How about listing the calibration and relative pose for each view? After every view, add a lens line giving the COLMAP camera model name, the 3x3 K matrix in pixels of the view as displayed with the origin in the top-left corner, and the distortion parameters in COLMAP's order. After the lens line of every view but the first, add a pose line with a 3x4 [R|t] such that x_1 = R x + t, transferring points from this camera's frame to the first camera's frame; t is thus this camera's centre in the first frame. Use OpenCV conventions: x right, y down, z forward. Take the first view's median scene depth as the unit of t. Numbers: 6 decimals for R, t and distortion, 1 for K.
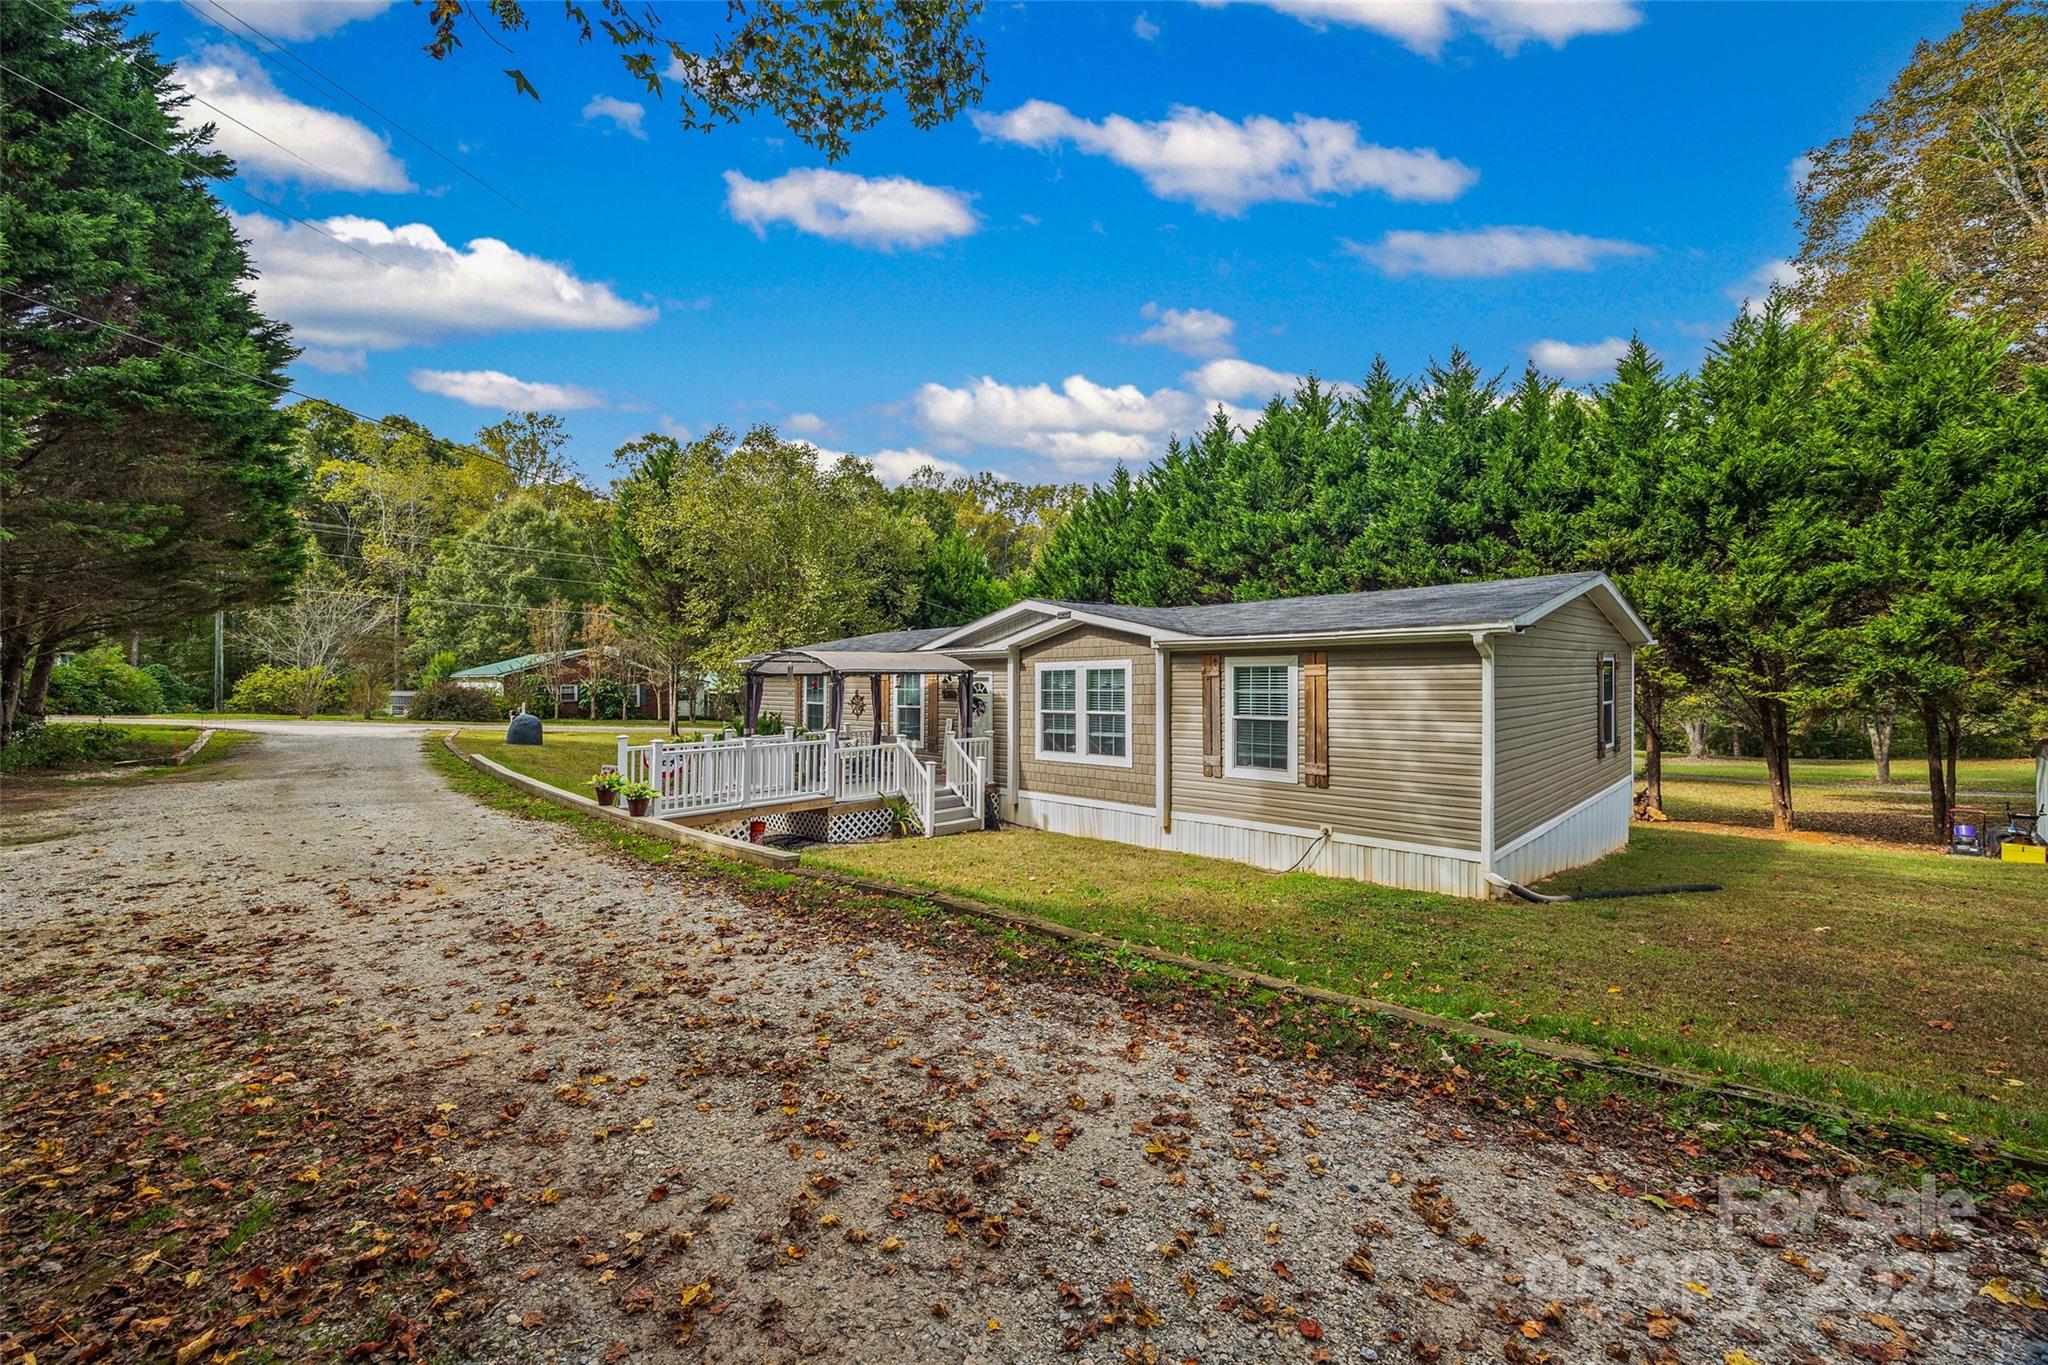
lens RADIAL K [[787.6, 0, 1042.8], [0, 787.6, 670.8], [0, 0, 1]] dist [-0.006041, 0.000741]
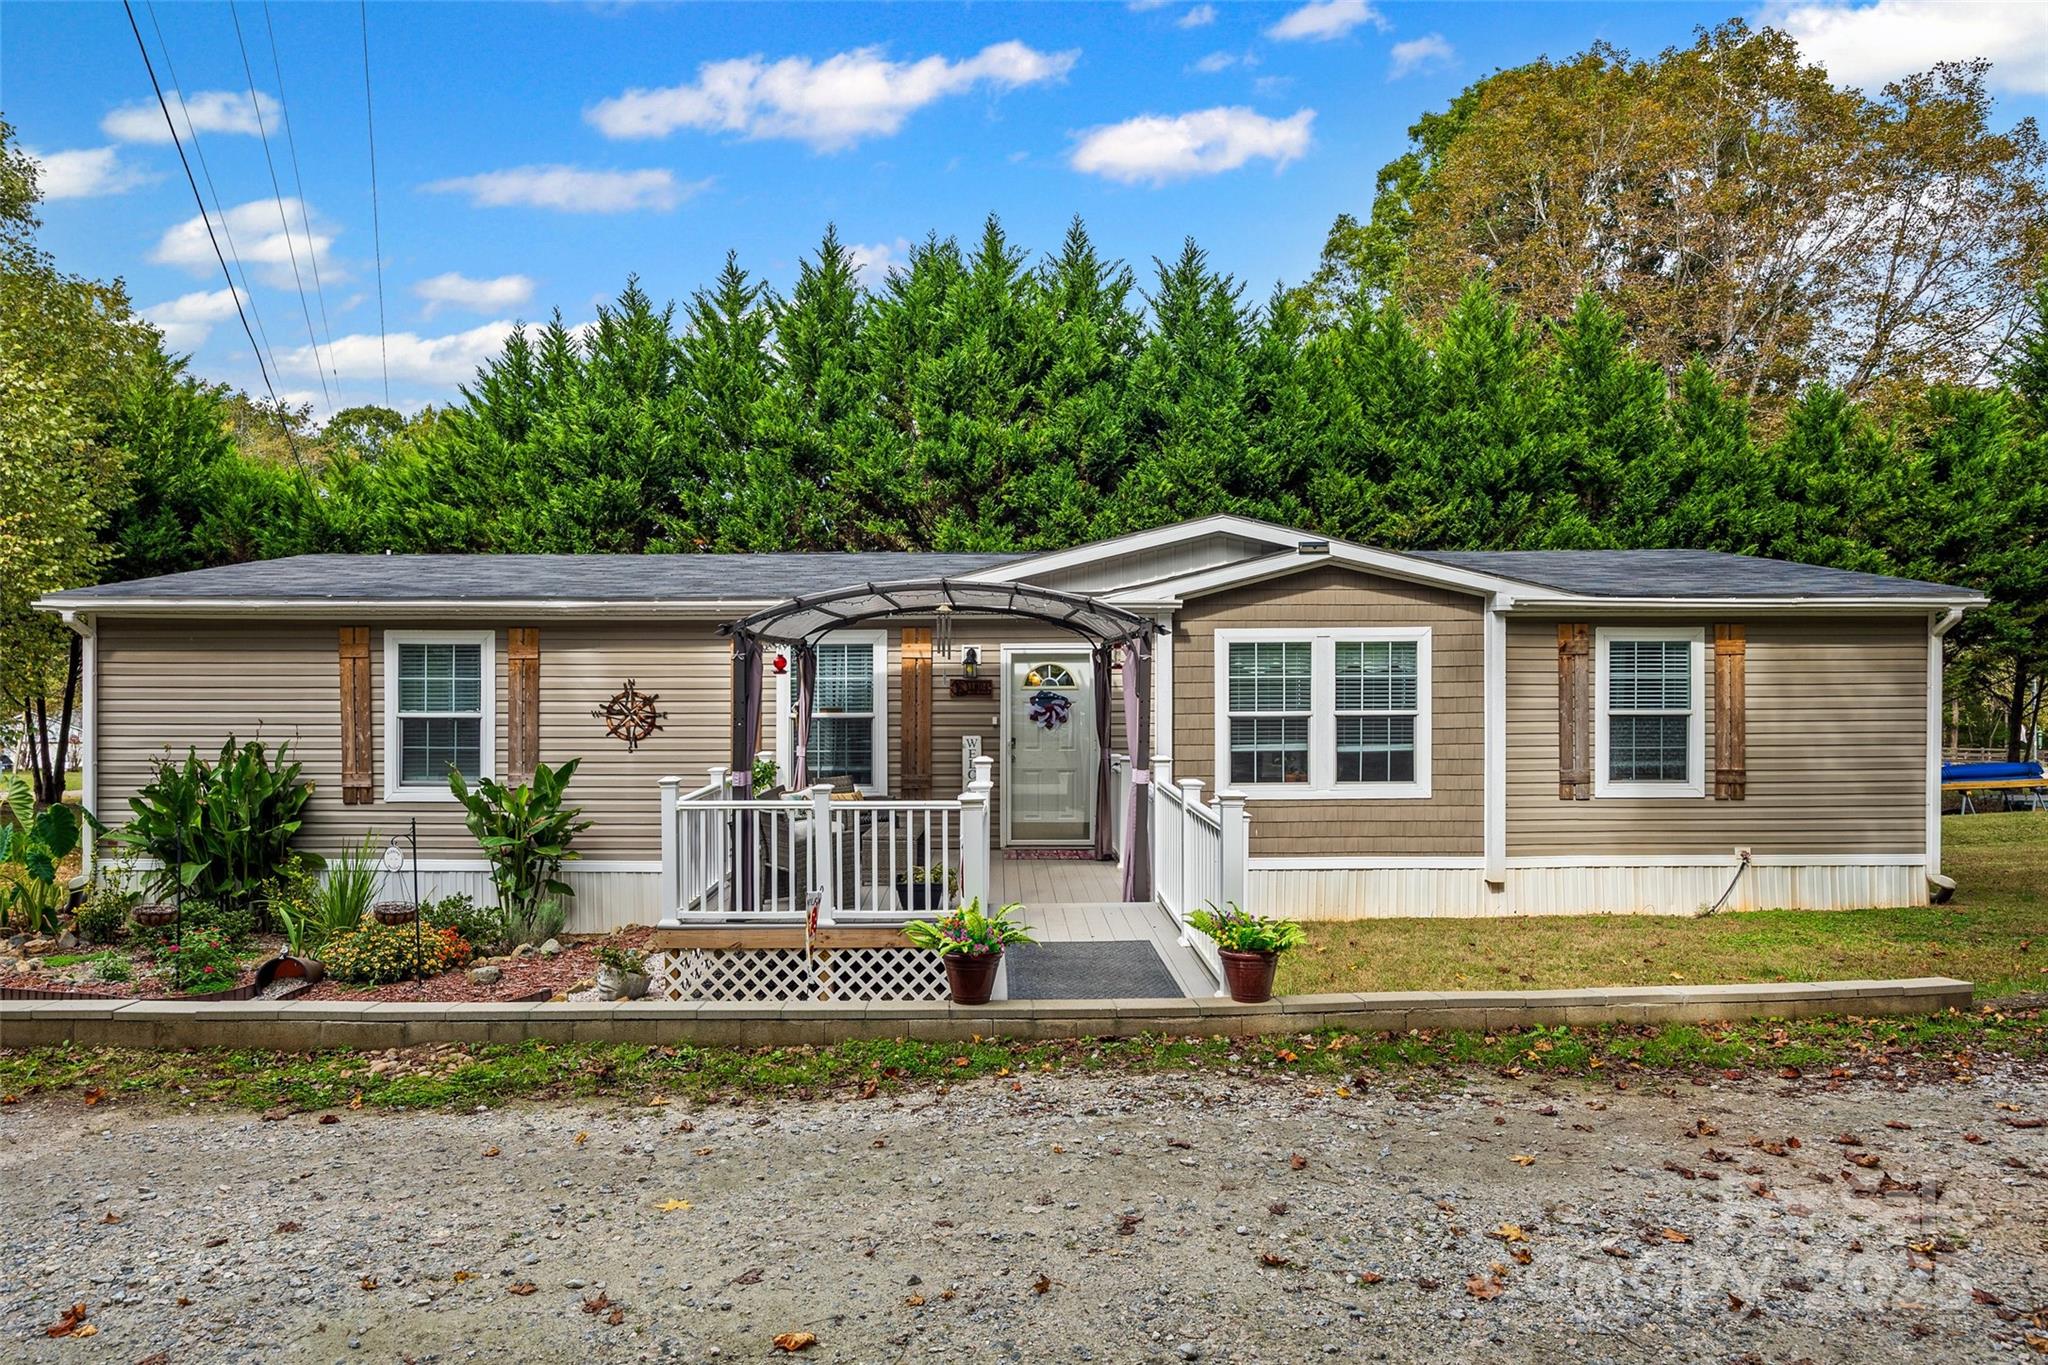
lens RADIAL K [[1044.6, 0, 1021.7], [0, 1044.6, 686.6], [0, 0, 1]] dist [0.000493, 0.000201]
pose [[0.704761, -0.013285, 0.709320, -0.664820], [-0.010384, 0.999524, 0.029038, 0.011411], [-0.709369, -0.027830, 0.704288, 0.596150]]
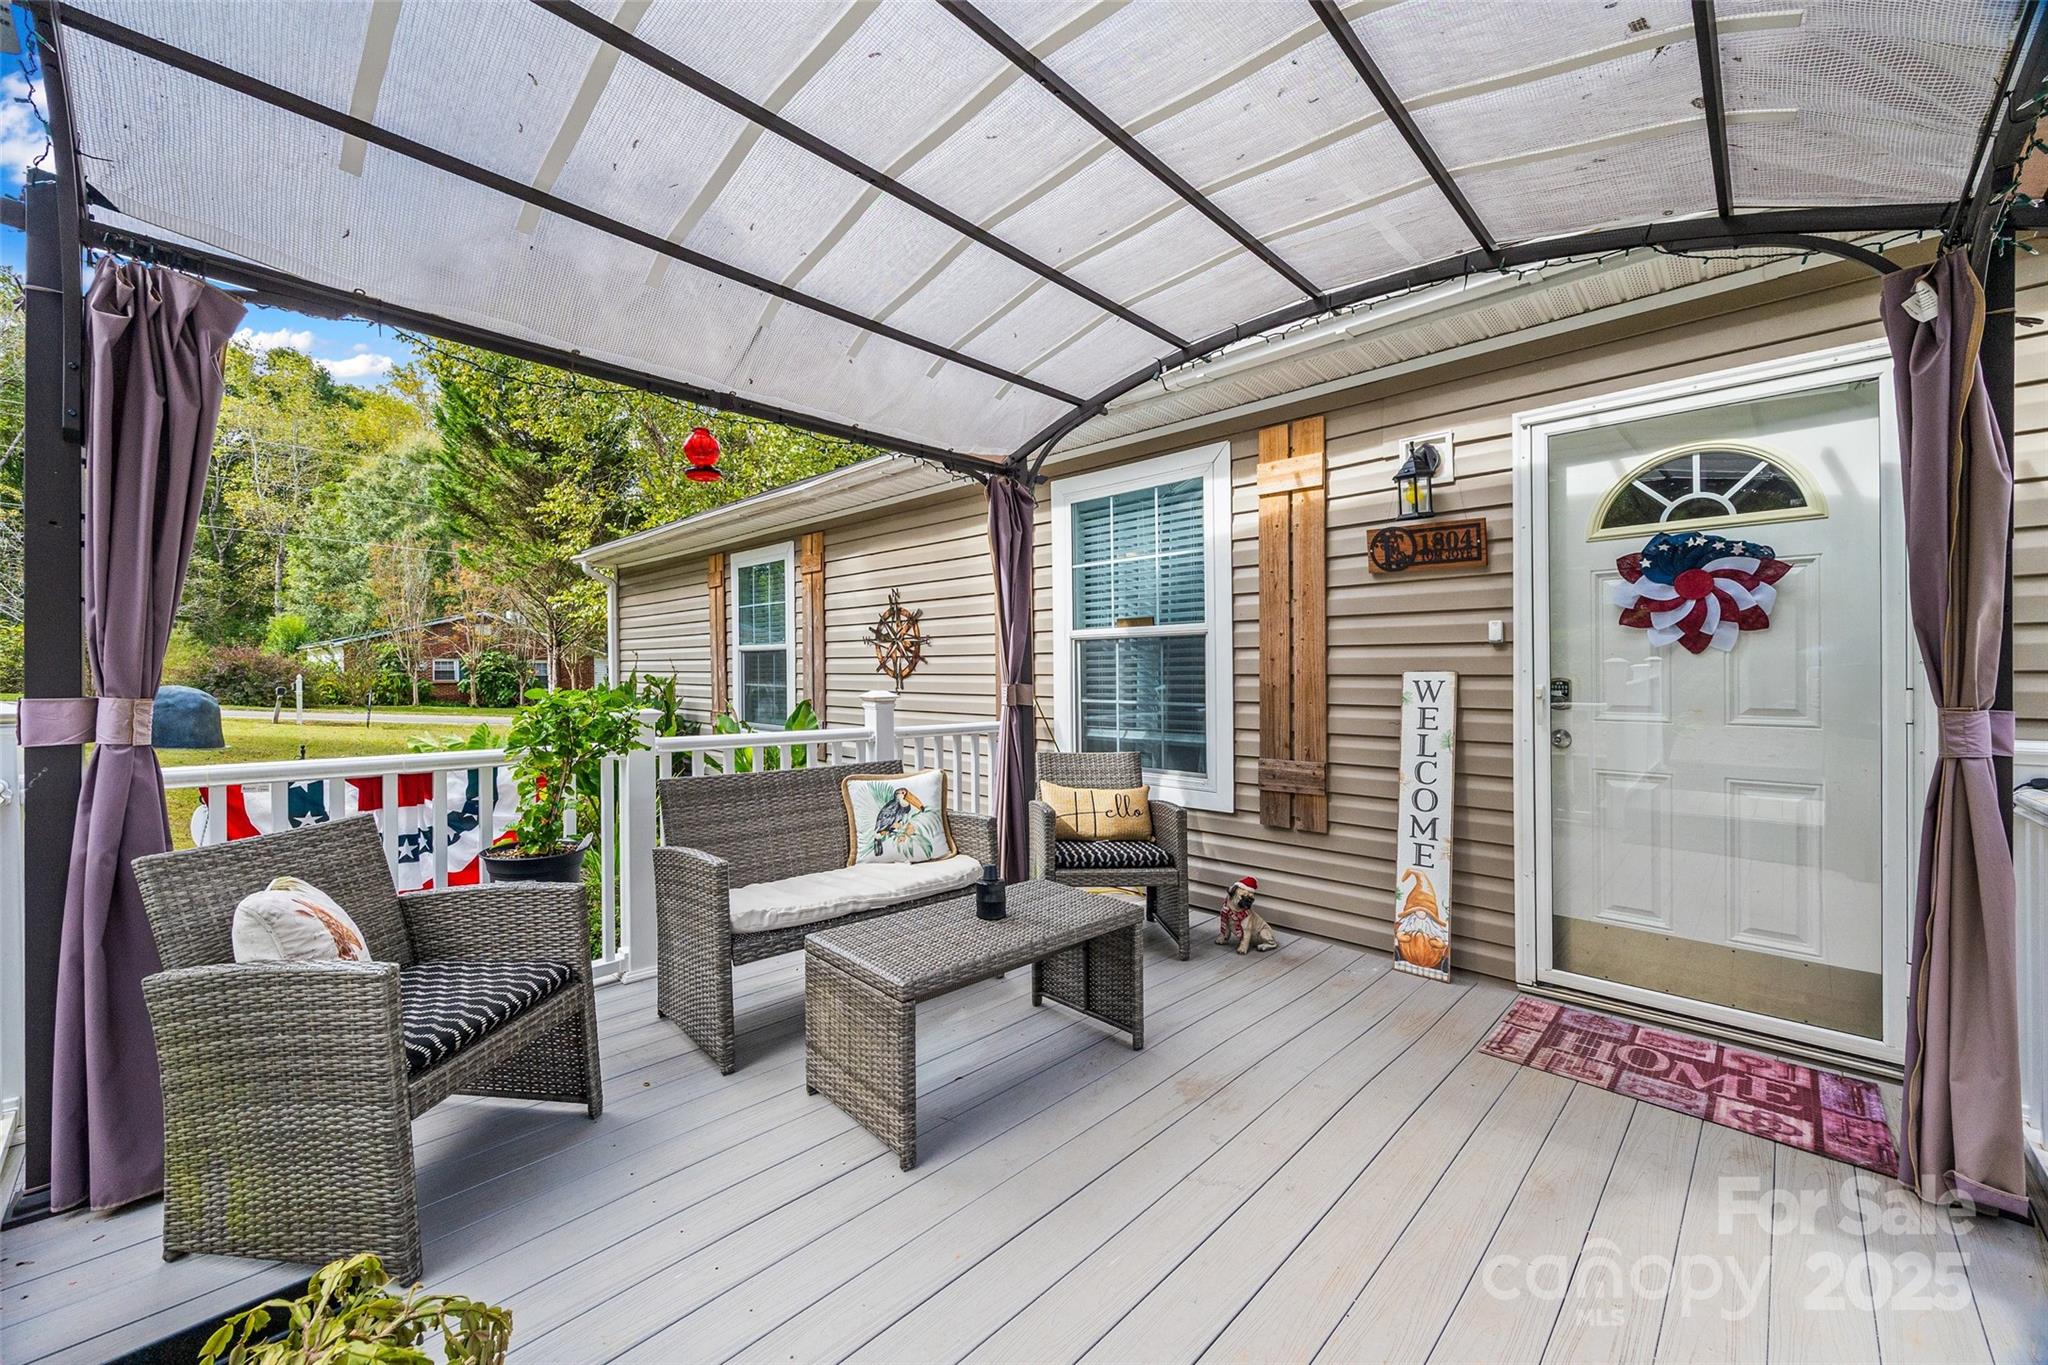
lens RADIAL K [[788.9, 0, 1012.9], [0, 788.9, 672.8], [0, 0, 1]] dist [0.000981, -0.000324]
pose [[0.999996, -0.001044, -0.002735, -0.256915], [0.001089, 0.999864, 0.016482, 0.067787], [0.002718, -0.016485, 0.999860, 0.943230]]
